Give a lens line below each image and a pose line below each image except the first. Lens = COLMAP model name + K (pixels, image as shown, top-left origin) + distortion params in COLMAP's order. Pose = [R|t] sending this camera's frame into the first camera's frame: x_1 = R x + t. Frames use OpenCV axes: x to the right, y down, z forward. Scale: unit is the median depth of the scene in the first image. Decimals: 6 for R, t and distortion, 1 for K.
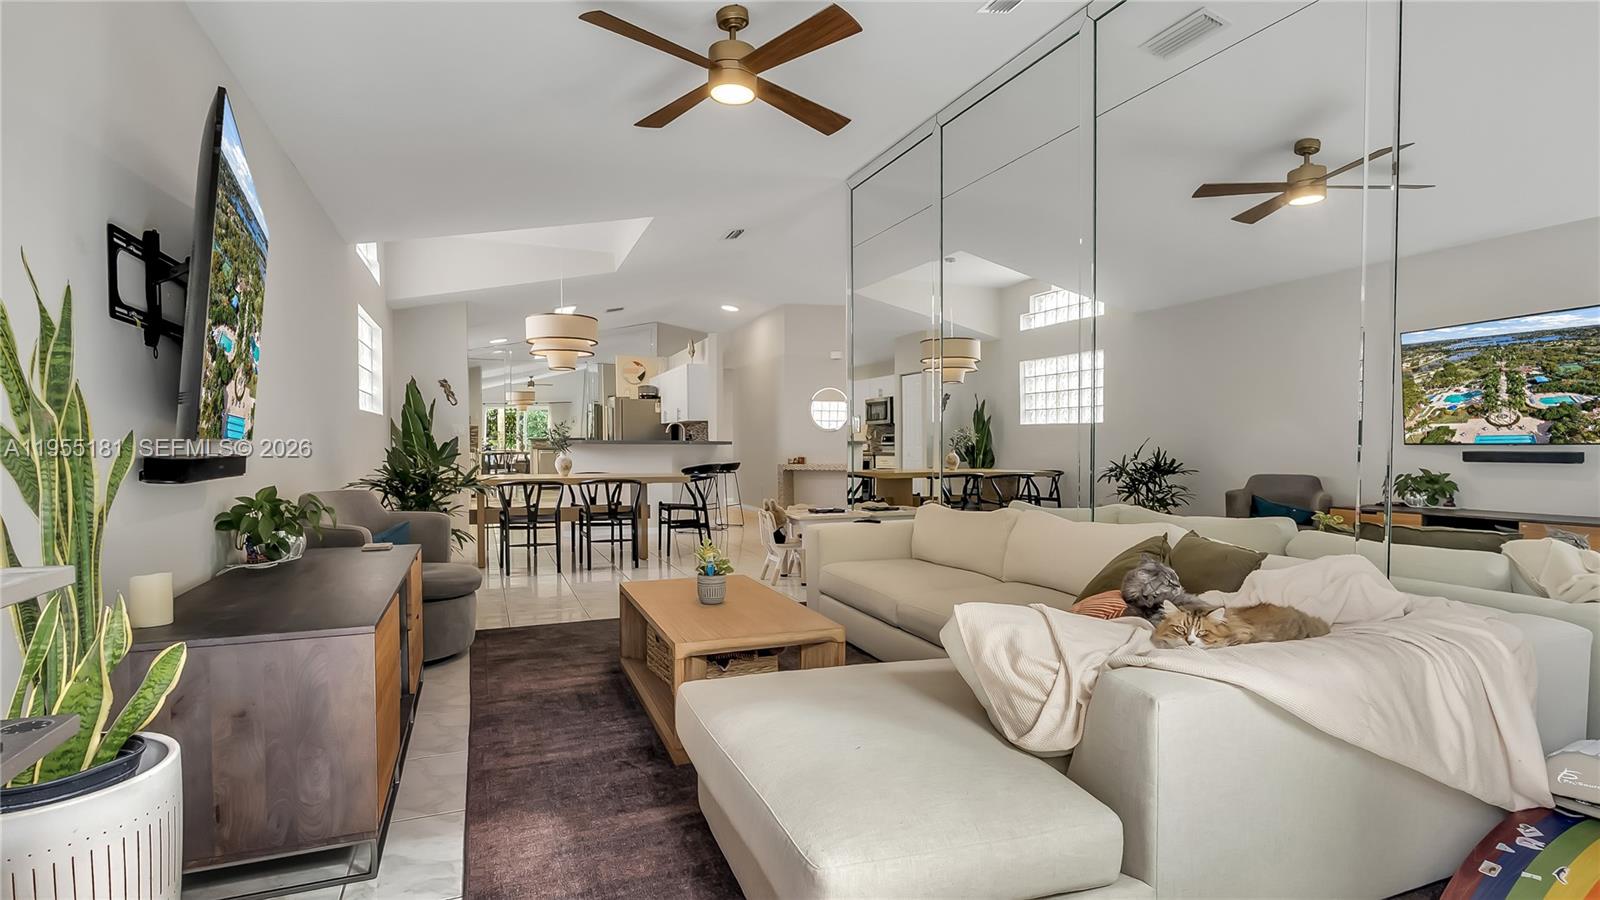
lens RADIAL K [[727.0, 0, 809.9], [0, 727.0, 456.3], [0, 0, 1]] dist [0.001885, 0.000031]
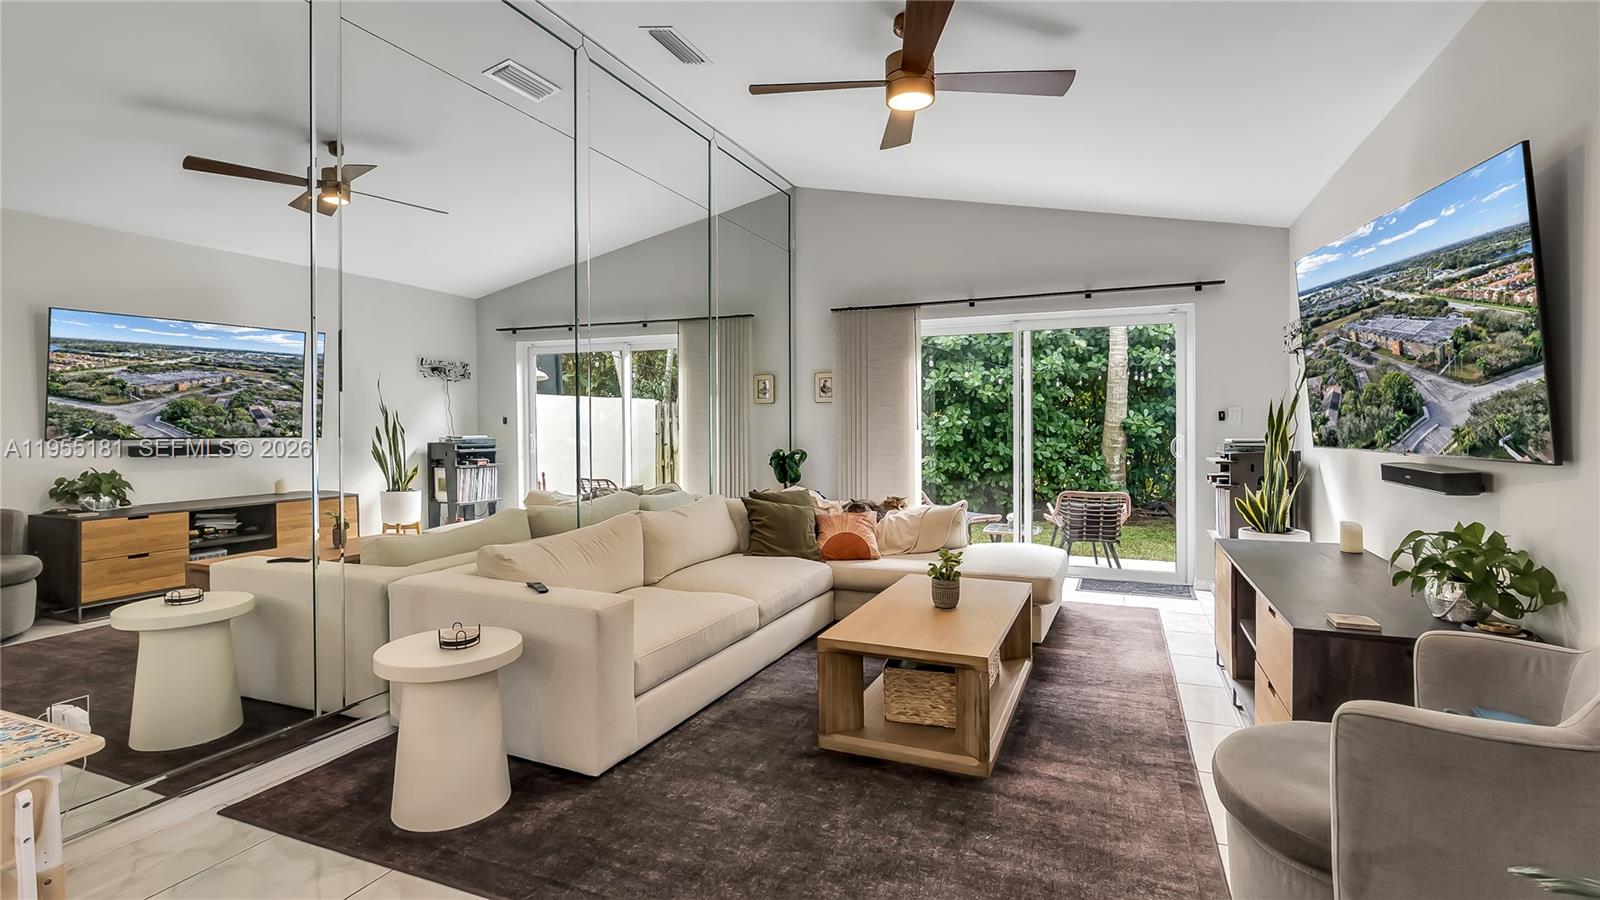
lens RADIAL K [[741.7, 0, 799.0], [0, 741.7, 428.3], [0, 0, 1]] dist [-0.004280, 0.000054]
pose [[-0.675886, -0.006334, 0.736979, -0.280784], [0.014132, 0.999668, 0.021553, -0.027449], [-0.736871, 0.024983, -0.675572, 0.682845]]
